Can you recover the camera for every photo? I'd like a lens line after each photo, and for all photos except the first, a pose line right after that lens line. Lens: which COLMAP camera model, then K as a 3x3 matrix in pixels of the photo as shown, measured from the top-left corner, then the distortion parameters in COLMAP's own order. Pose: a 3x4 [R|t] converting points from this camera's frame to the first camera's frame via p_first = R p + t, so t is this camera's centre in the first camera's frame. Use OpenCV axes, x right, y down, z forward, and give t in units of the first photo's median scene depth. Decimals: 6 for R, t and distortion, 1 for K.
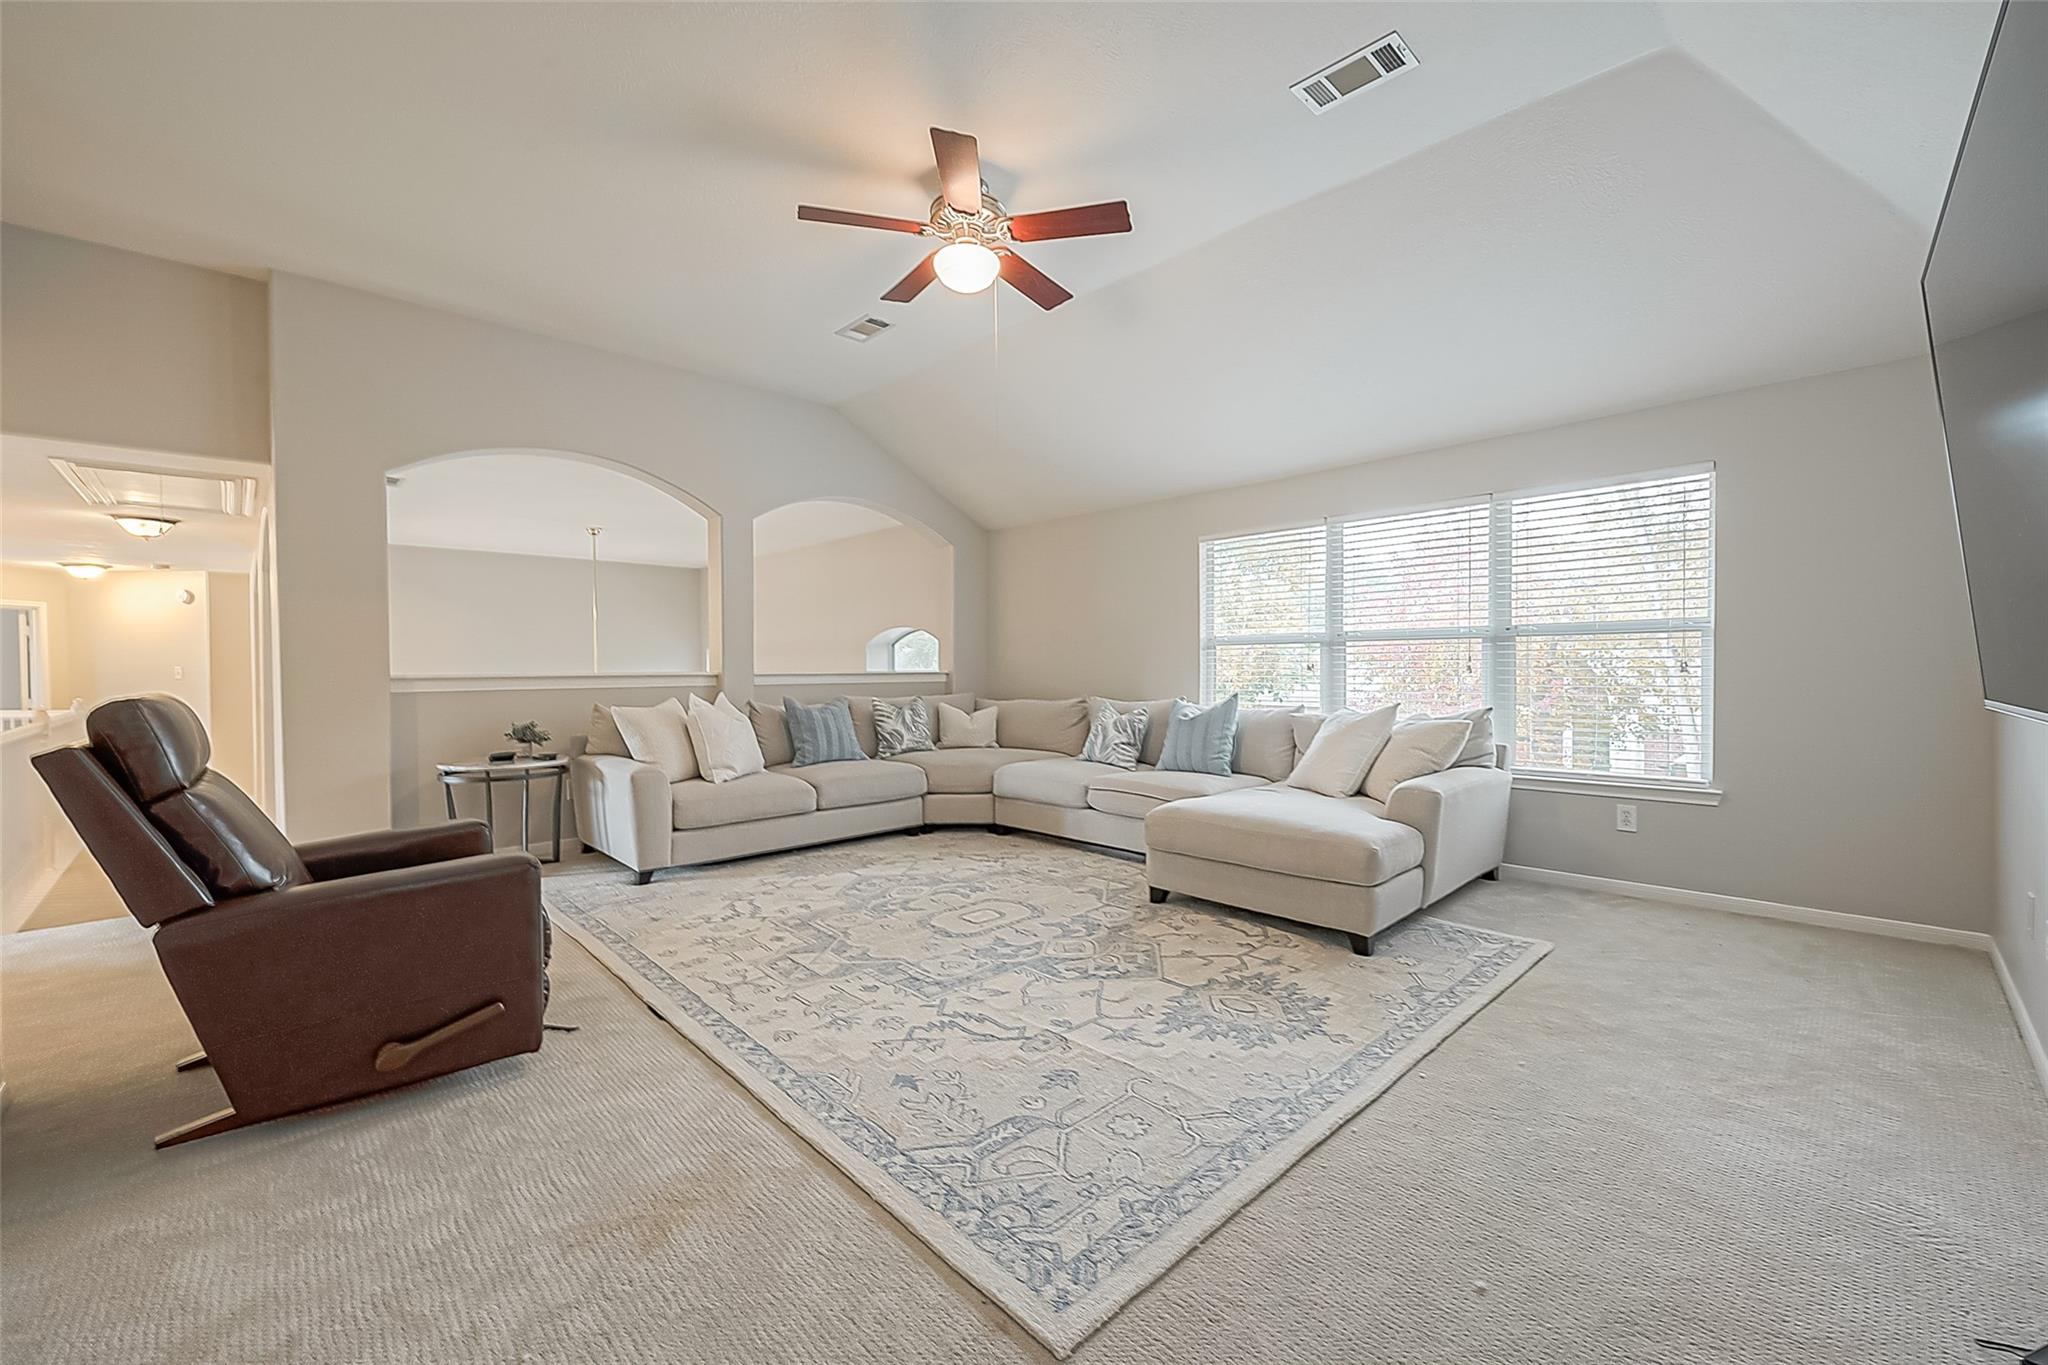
lens RADIAL K [[816.6, 0, 1023.2], [0, 816.6, 672.7], [0, 0, 1]] dist [0.000205, -0.000545]
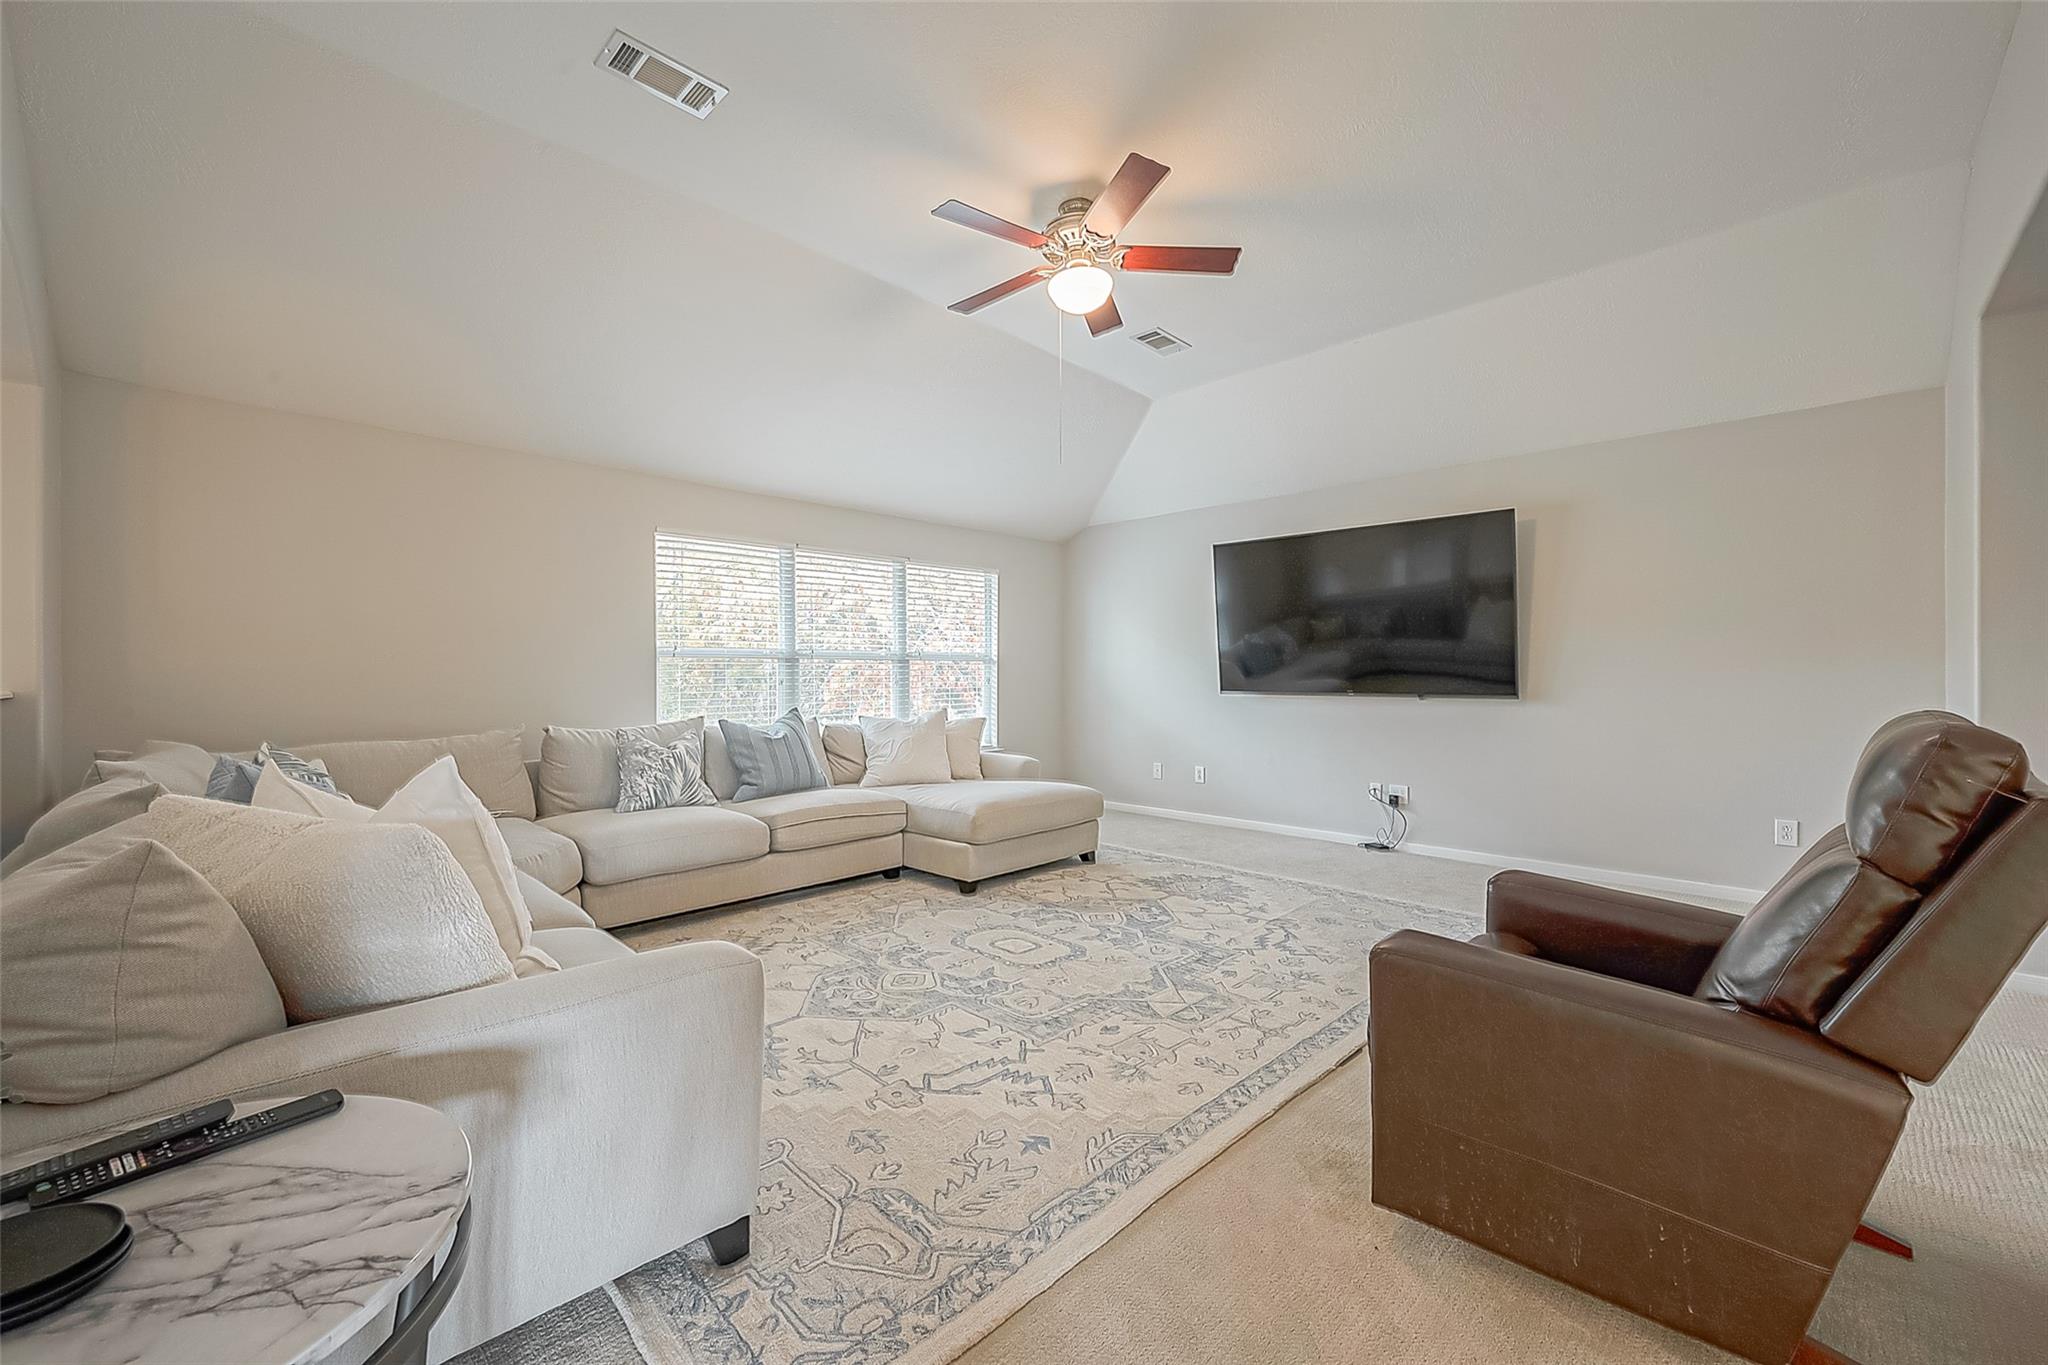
lens RADIAL K [[816.6, 0, 1022.8], [0, 816.6, 687.9], [0, 0, 1]] dist [0.000205, -0.000545]
pose [[-0.031329, -0.005033, 0.999496, -1.161238], [0.012581, 0.999906, 0.005430, -0.000837], [-0.999430, 0.012745, -0.031263, 1.202379]]
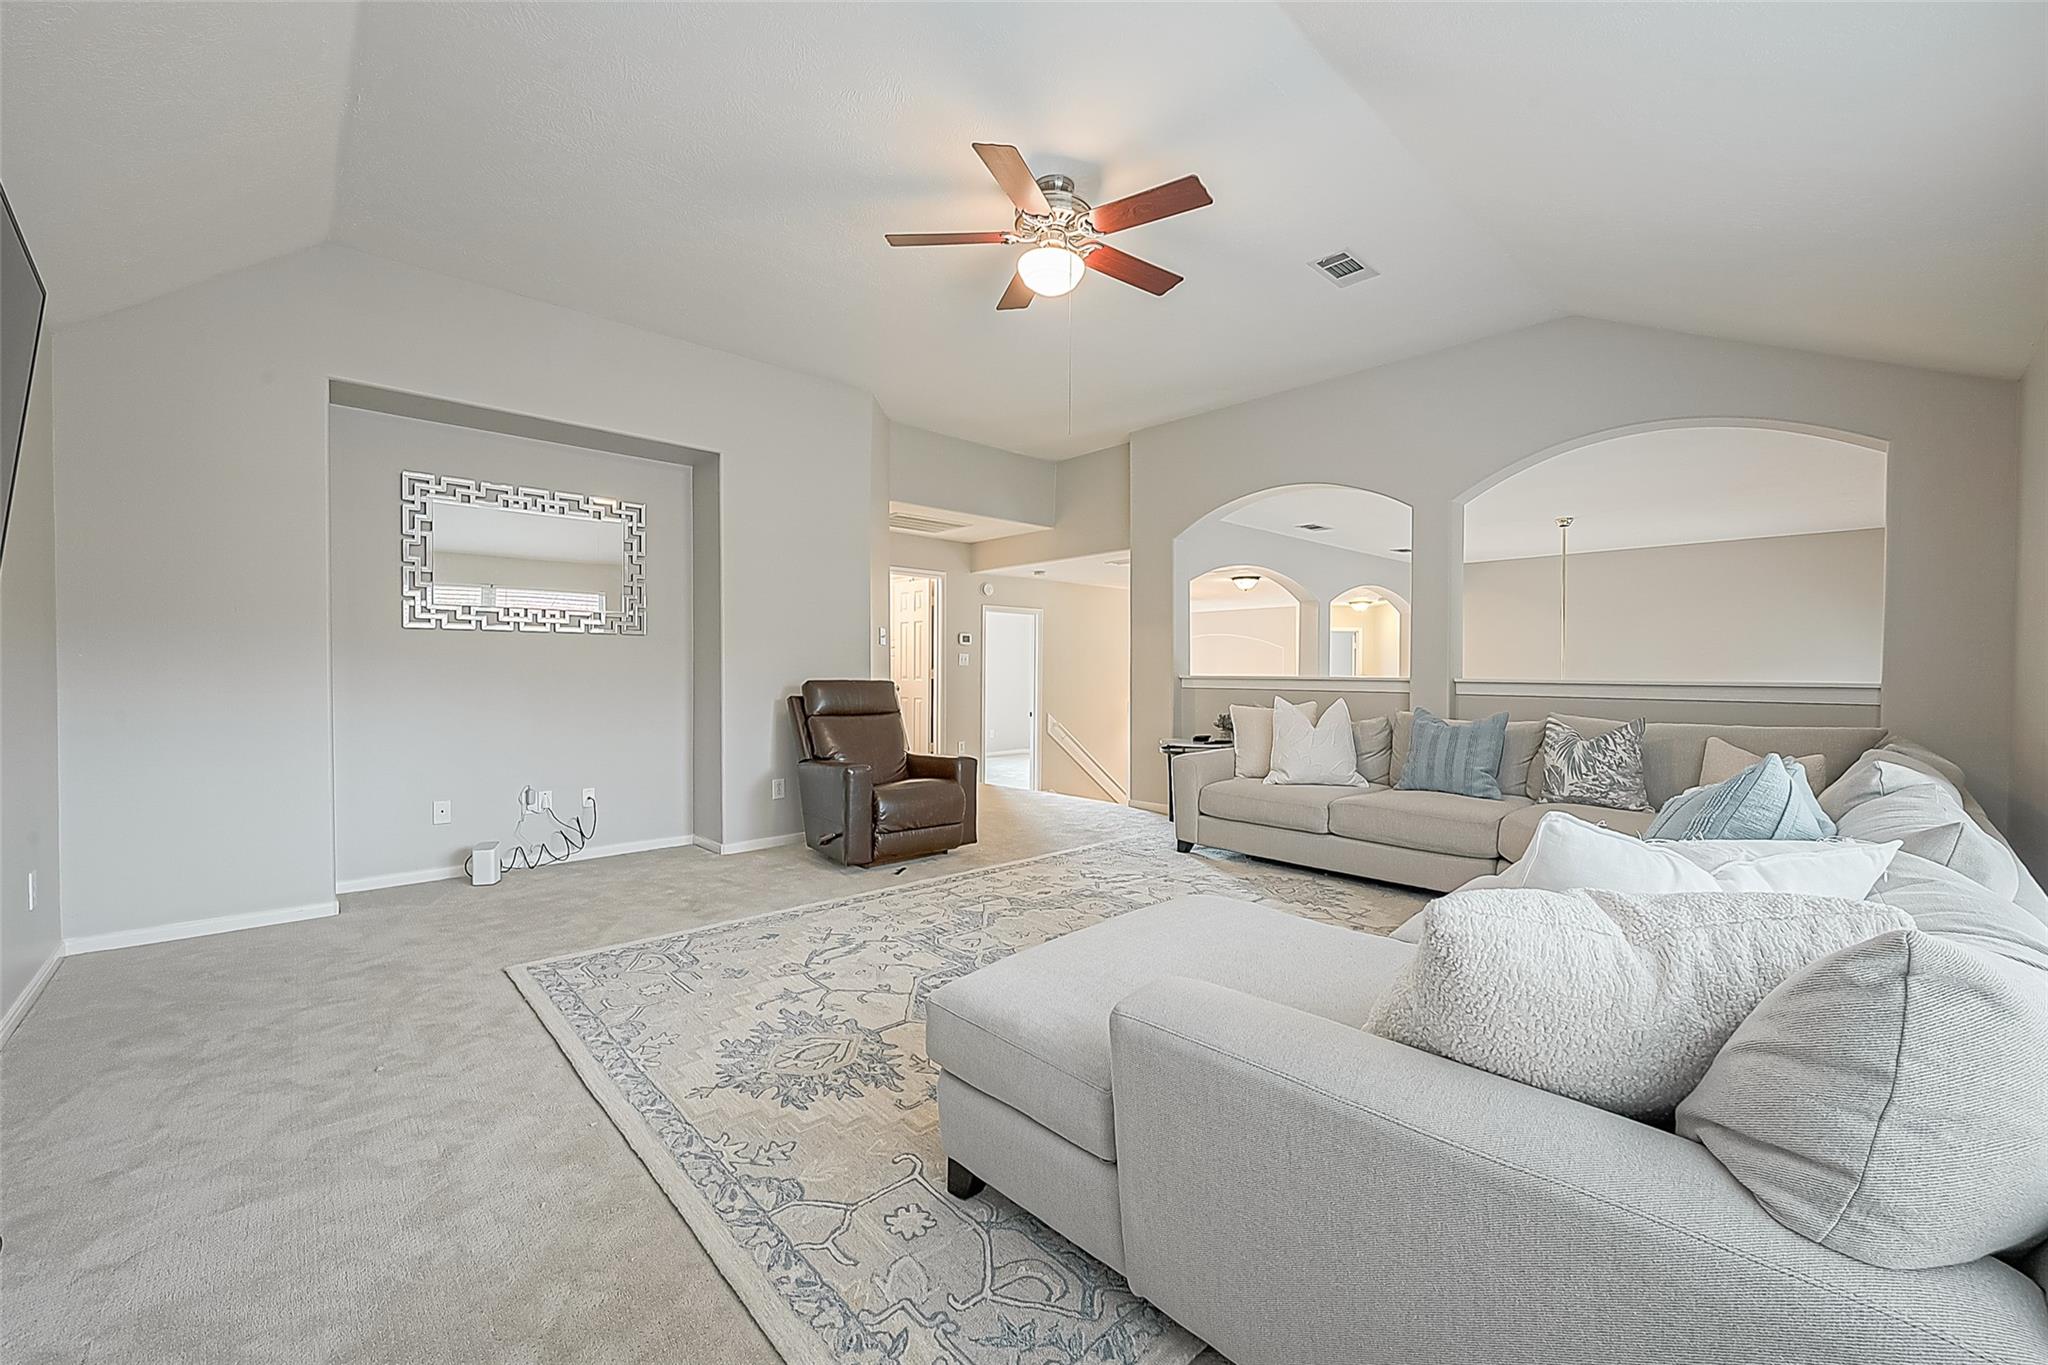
lens RADIAL K [[816.6, 0, 1024.7], [0, 816.6, 675.4], [0, 0, 1]] dist [0.000205, -0.000545]
pose [[-0.012533, 0.015164, -0.999806, 0.999062], [-0.014472, 0.999778, 0.015345, -0.019099], [0.999817, 0.014662, -0.012310, 1.071452]]
